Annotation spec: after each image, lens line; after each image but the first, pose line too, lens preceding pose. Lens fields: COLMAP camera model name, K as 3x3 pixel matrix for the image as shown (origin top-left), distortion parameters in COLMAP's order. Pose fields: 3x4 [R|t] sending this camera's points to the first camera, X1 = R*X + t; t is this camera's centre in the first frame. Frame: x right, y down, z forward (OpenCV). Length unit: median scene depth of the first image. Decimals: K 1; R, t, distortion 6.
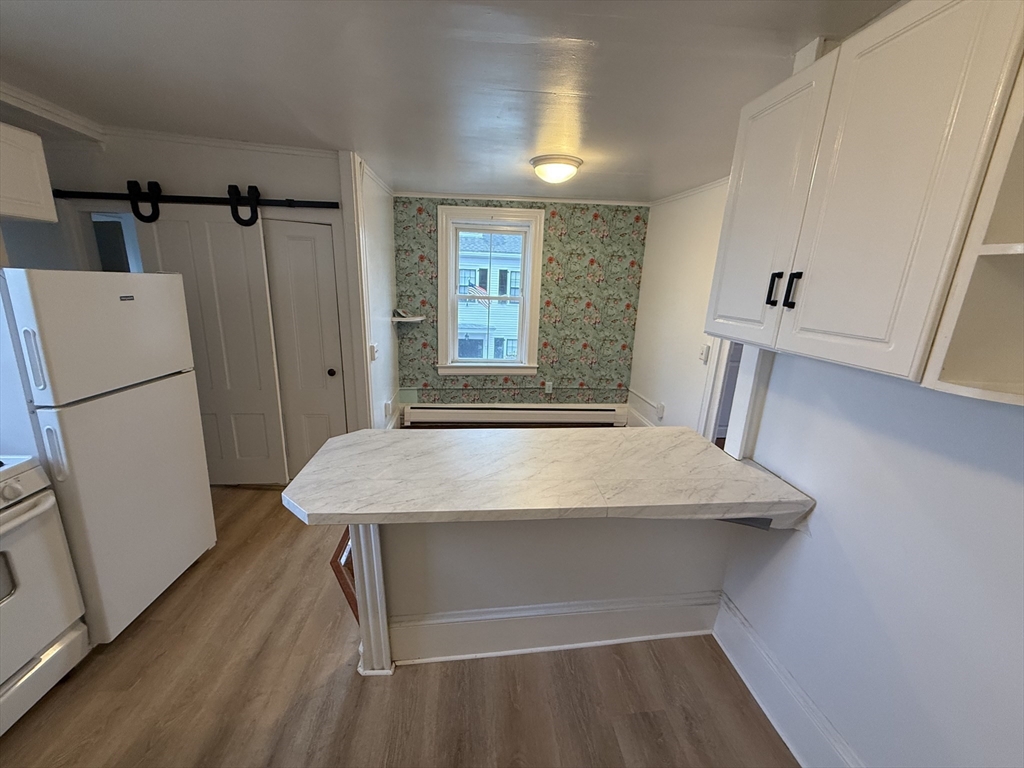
lens RADIAL K [[406.6, 0, 512.0], [0, 406.6, 380.7], [0, 0, 1]] dist [-0.000711, -0.000090]
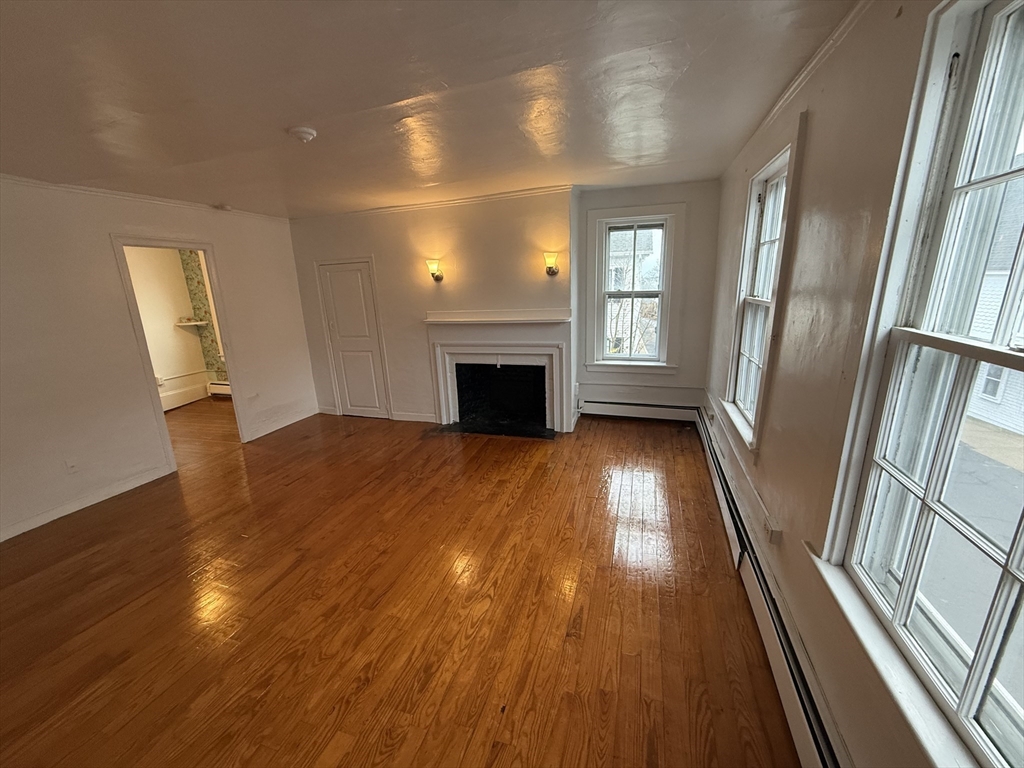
lens RADIAL K [[406.6, 0, 508.3], [0, 406.6, 382.5], [0, 0, 1]] dist [-0.000711, -0.000090]
pose [[0.910285, 0.030264, -0.412874, 3.645843], [-0.027114, 0.999541, 0.013487, 0.035259], [0.413093, -0.001083, 0.910688, 0.275527]]
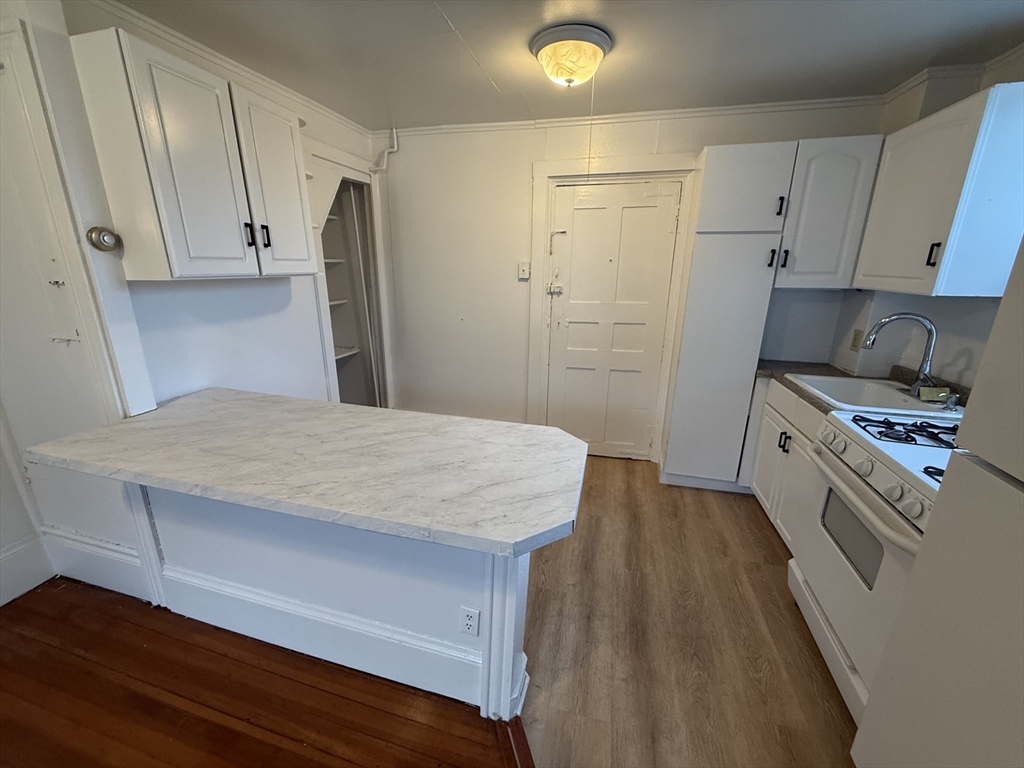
lens RADIAL K [[406.6, 0, 508.5], [0, 406.6, 374.9], [0, 0, 1]] dist [-0.000711, -0.000090]
pose [[-0.935731, -0.138184, 0.324518, -0.572462], [0.038091, 0.875090, 0.482458, -0.332055], [-0.350651, 0.463812, -0.813586, 1.532540]]
